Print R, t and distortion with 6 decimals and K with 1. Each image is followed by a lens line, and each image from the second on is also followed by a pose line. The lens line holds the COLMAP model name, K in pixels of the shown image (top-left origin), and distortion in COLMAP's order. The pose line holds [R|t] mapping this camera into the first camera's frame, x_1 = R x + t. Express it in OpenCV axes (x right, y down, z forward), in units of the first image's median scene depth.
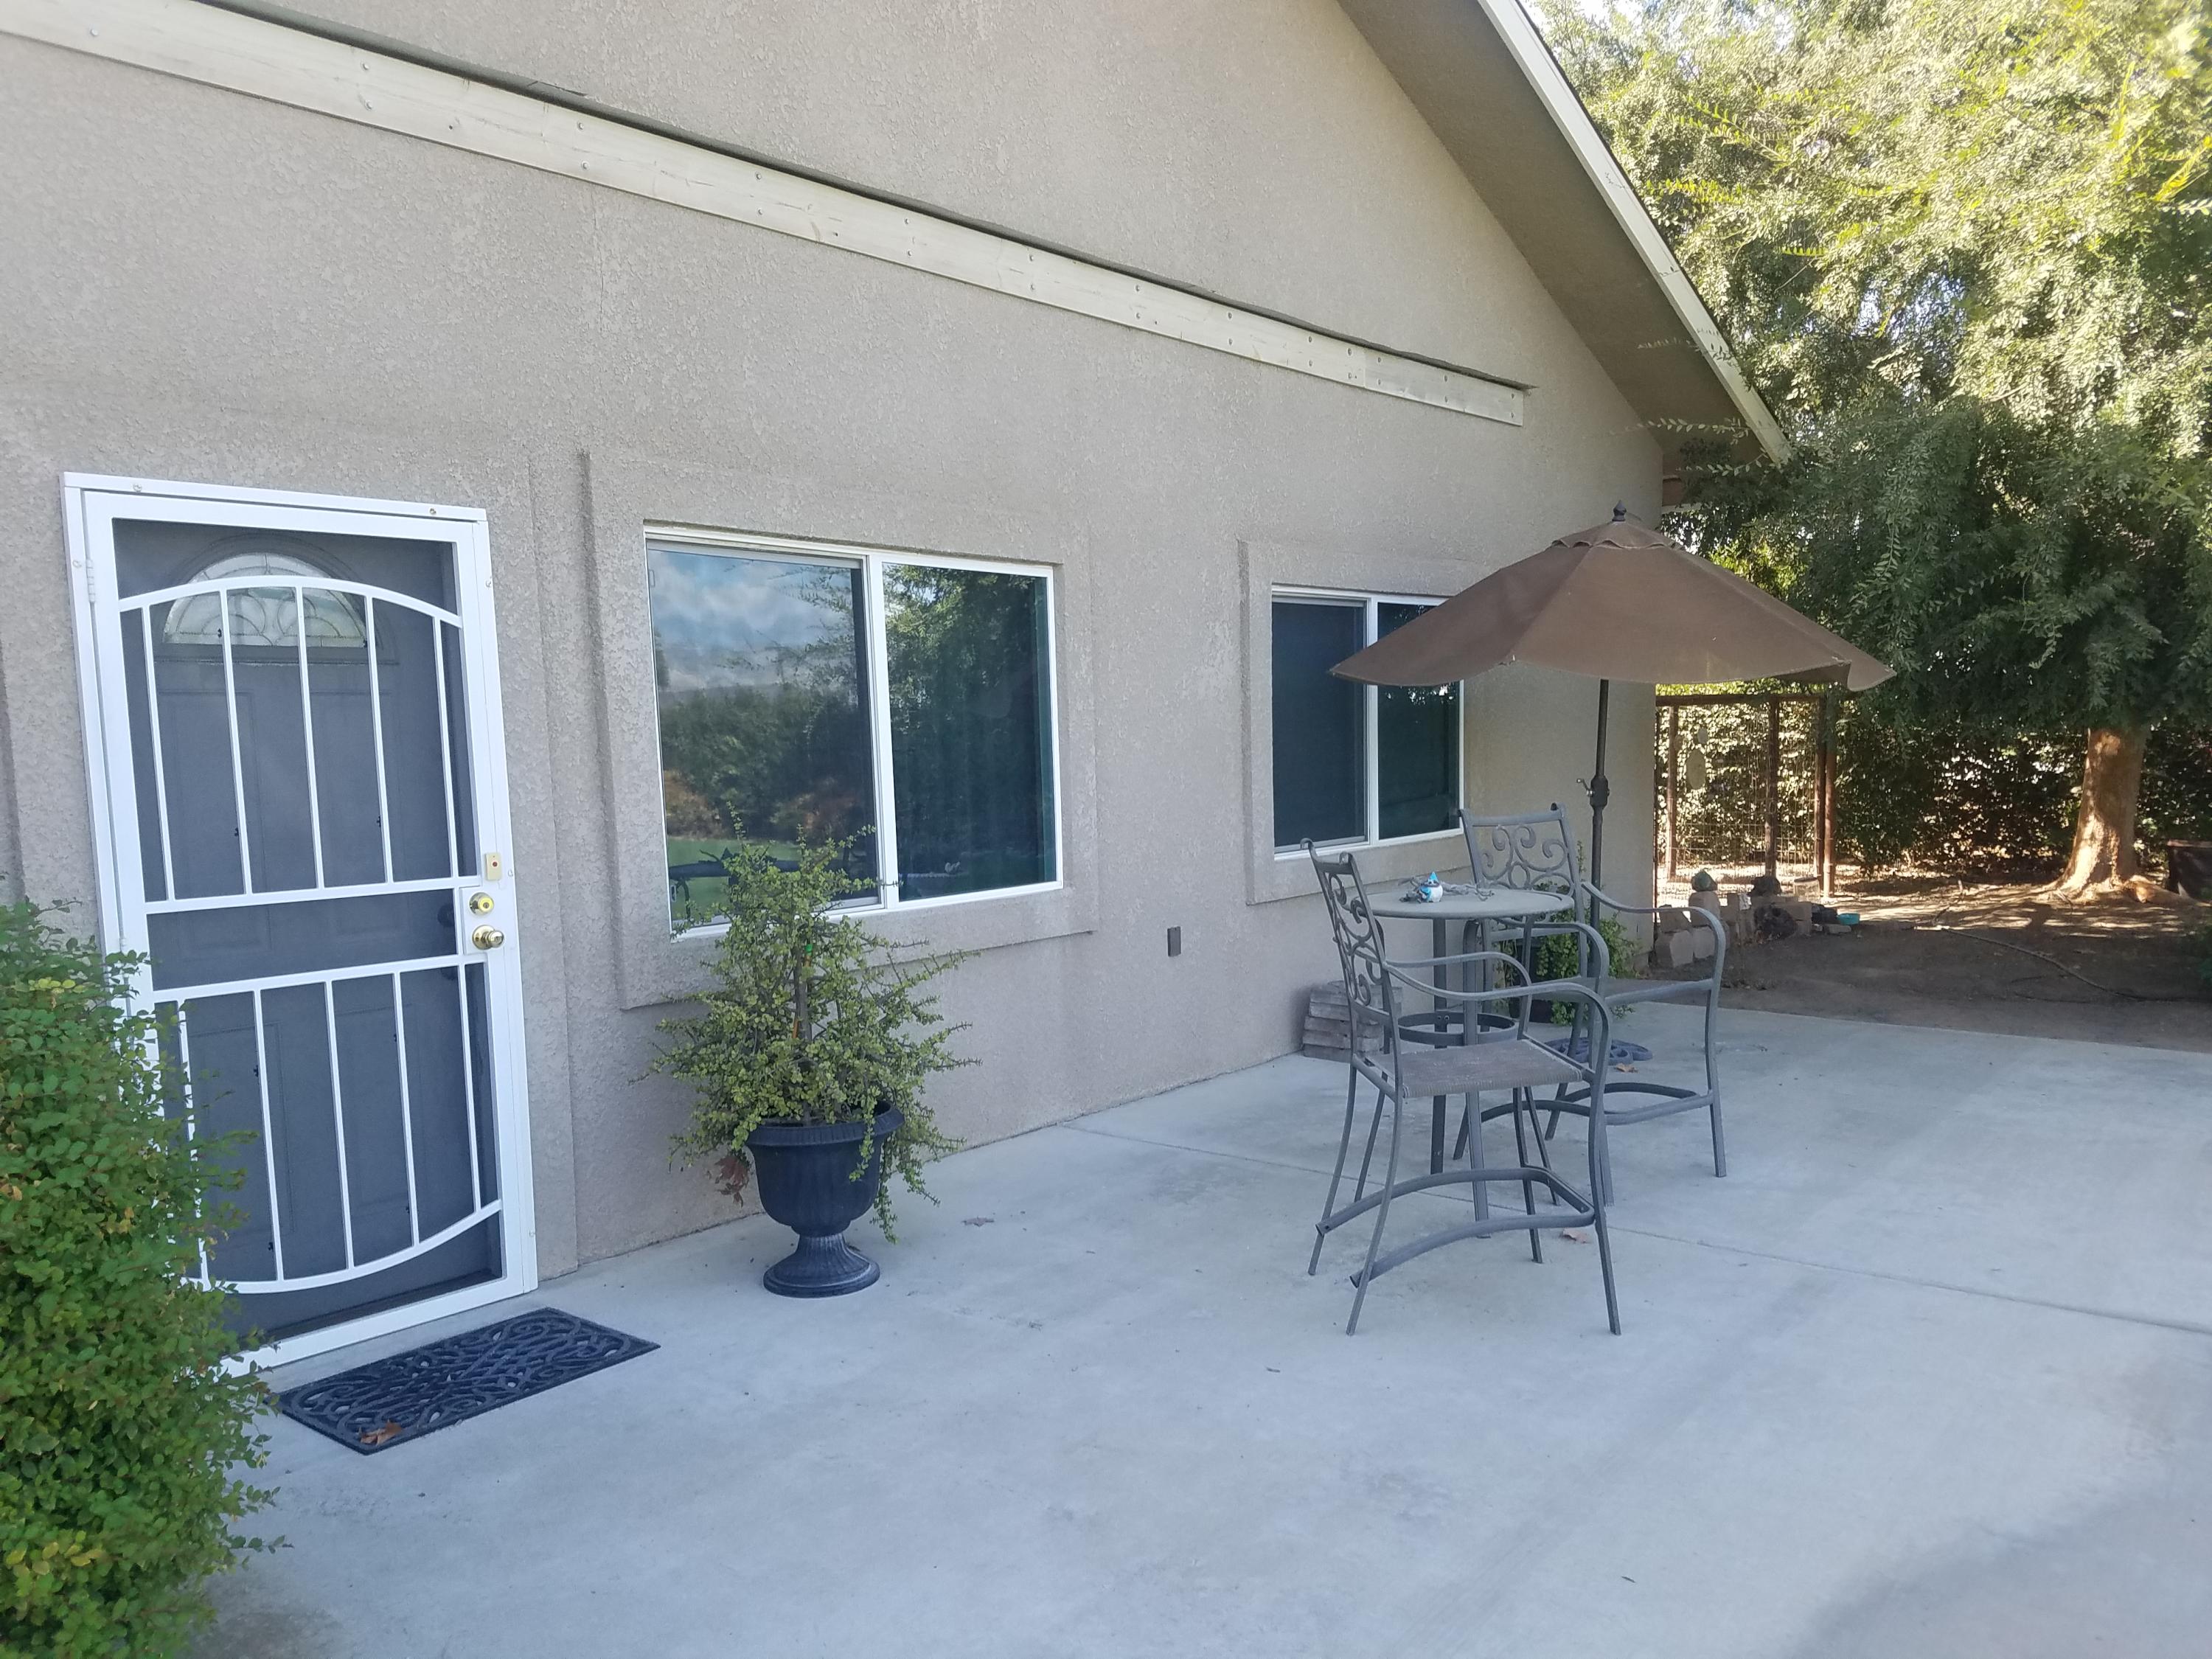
lens RADIAL K [[1677.6, 0, 1101.2], [0, 1677.6, 927.3], [0, 0, 1]] dist [0.151164, -0.256301]
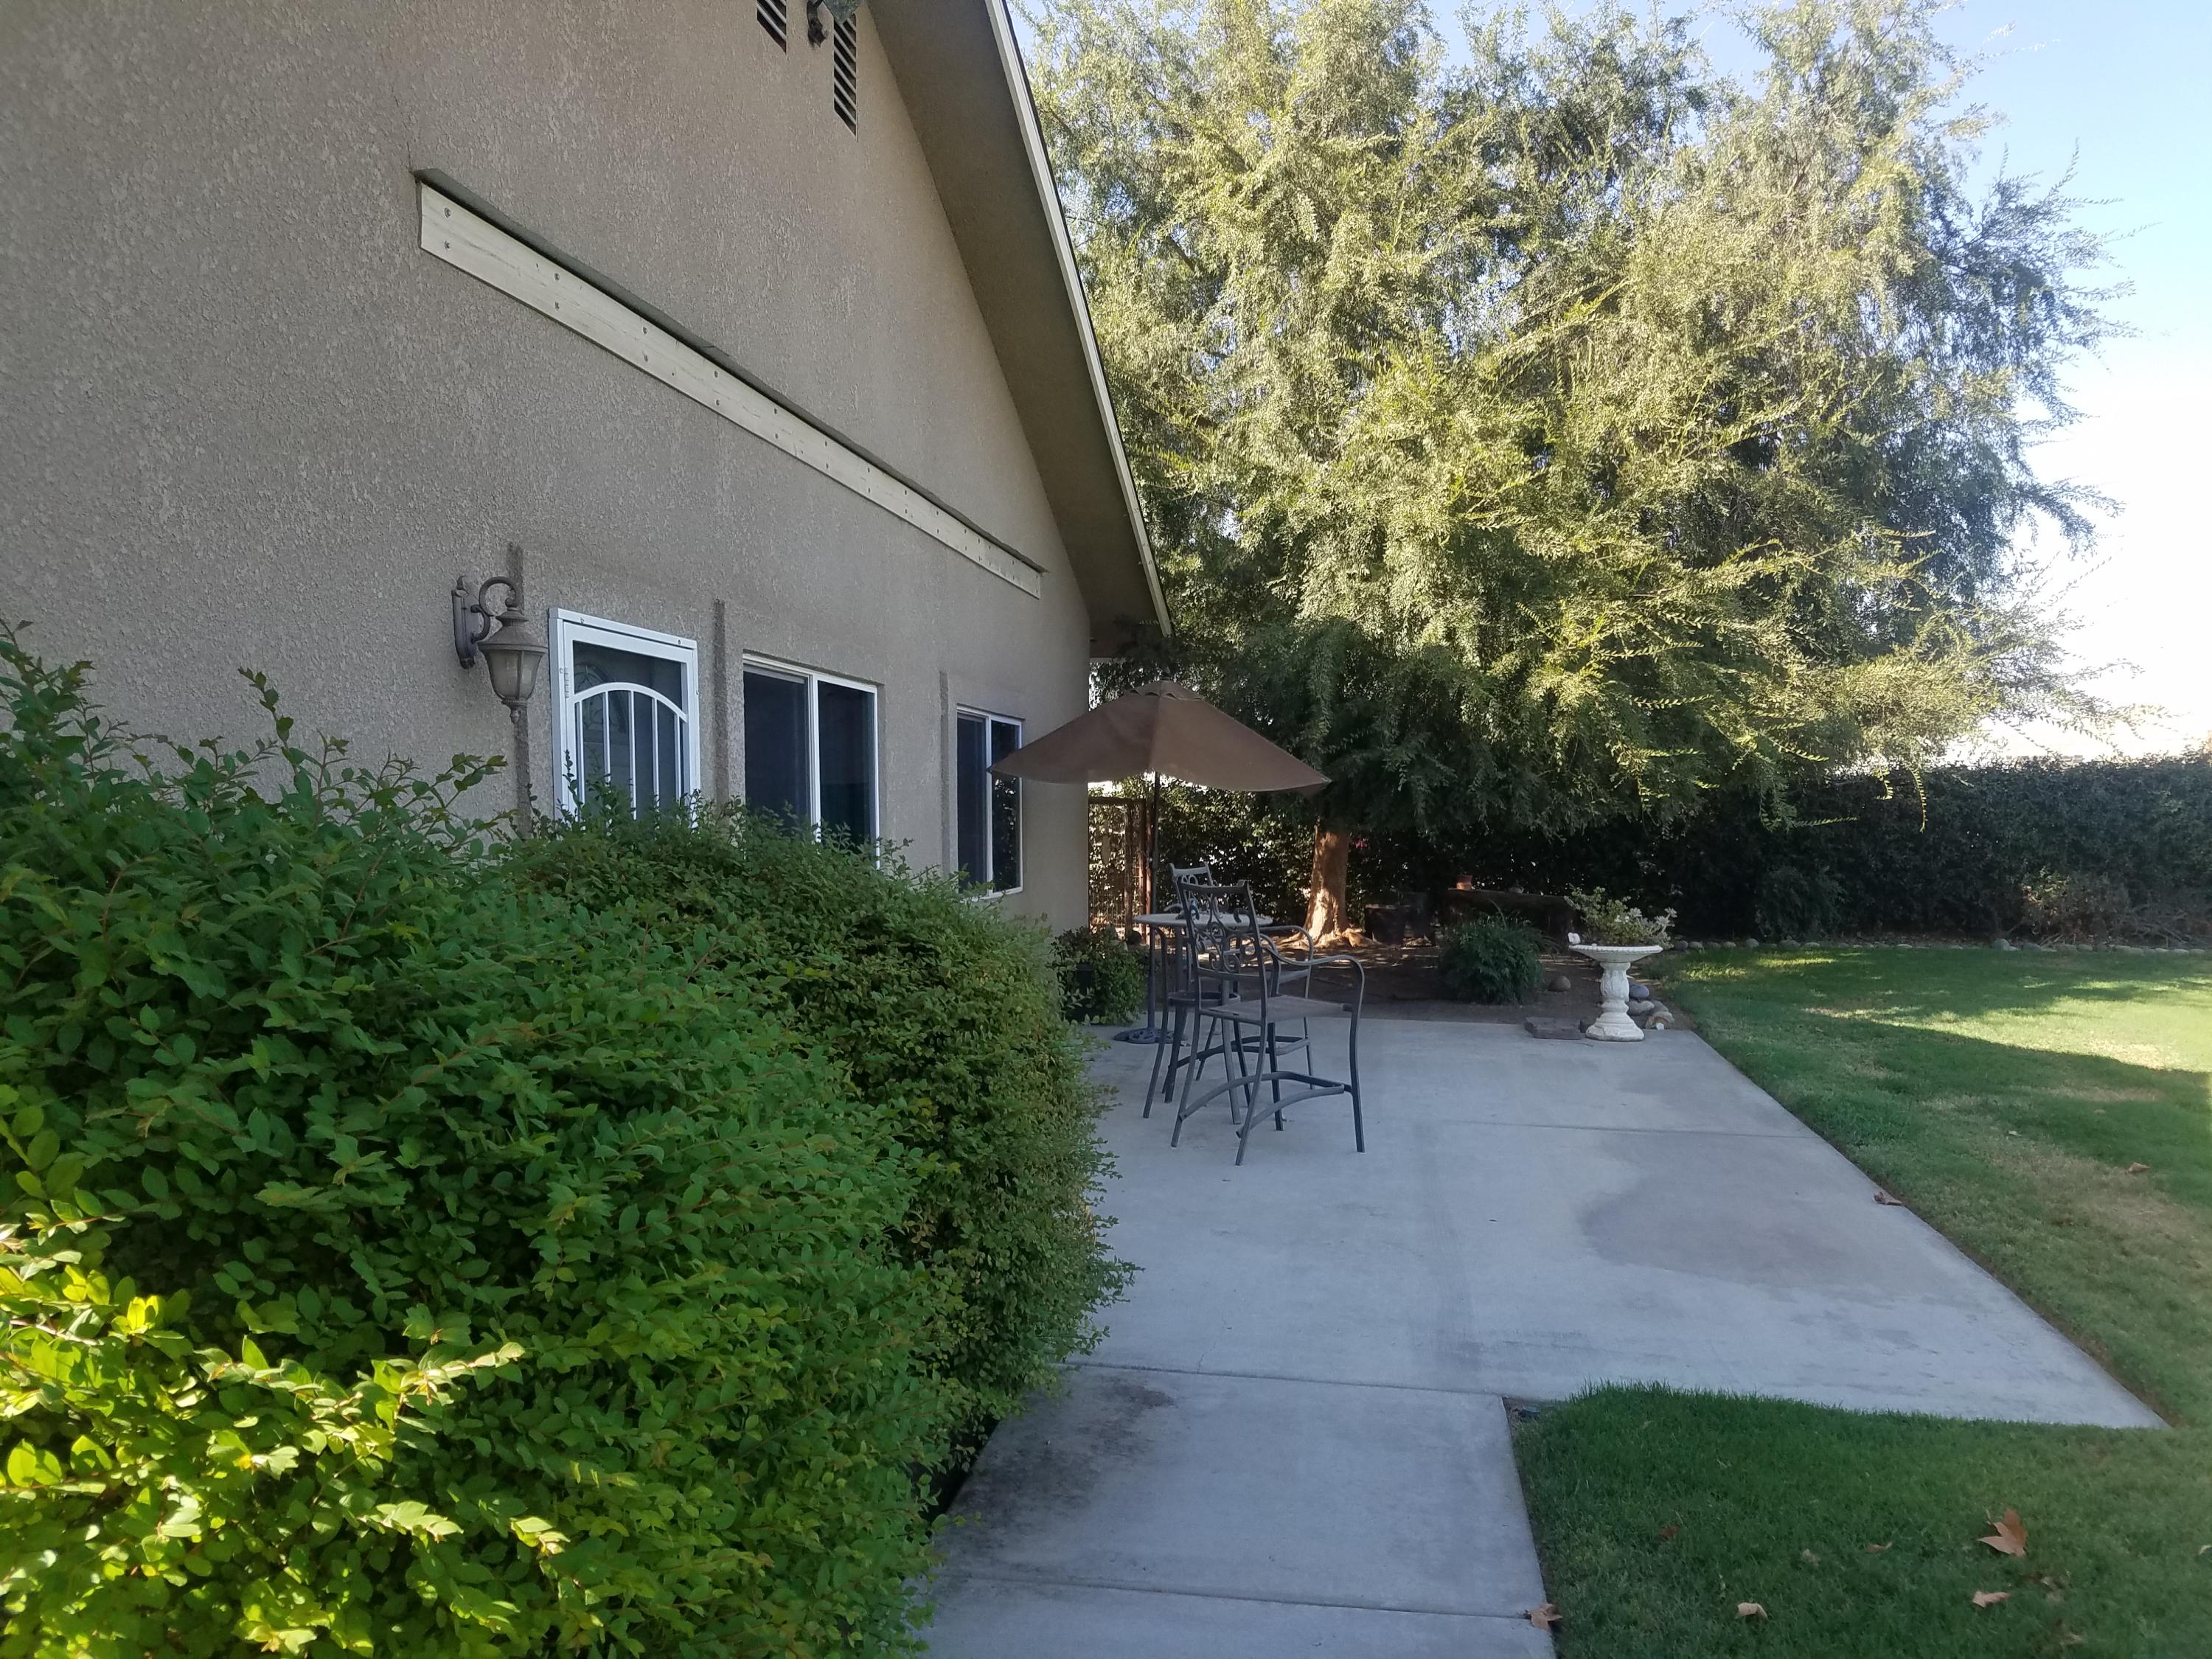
lens RADIAL K [[1677.6, 0, 1101.2], [0, 1677.6, 927.3], [0, 0, 1]] dist [0.151164, -0.256301]
pose [[0.870164, -0.000770, 0.492761, -0.465995], [0.025497, 0.998730, -0.043464, 0.041065], [-0.492102, 0.050385, 0.869078, -0.242568]]
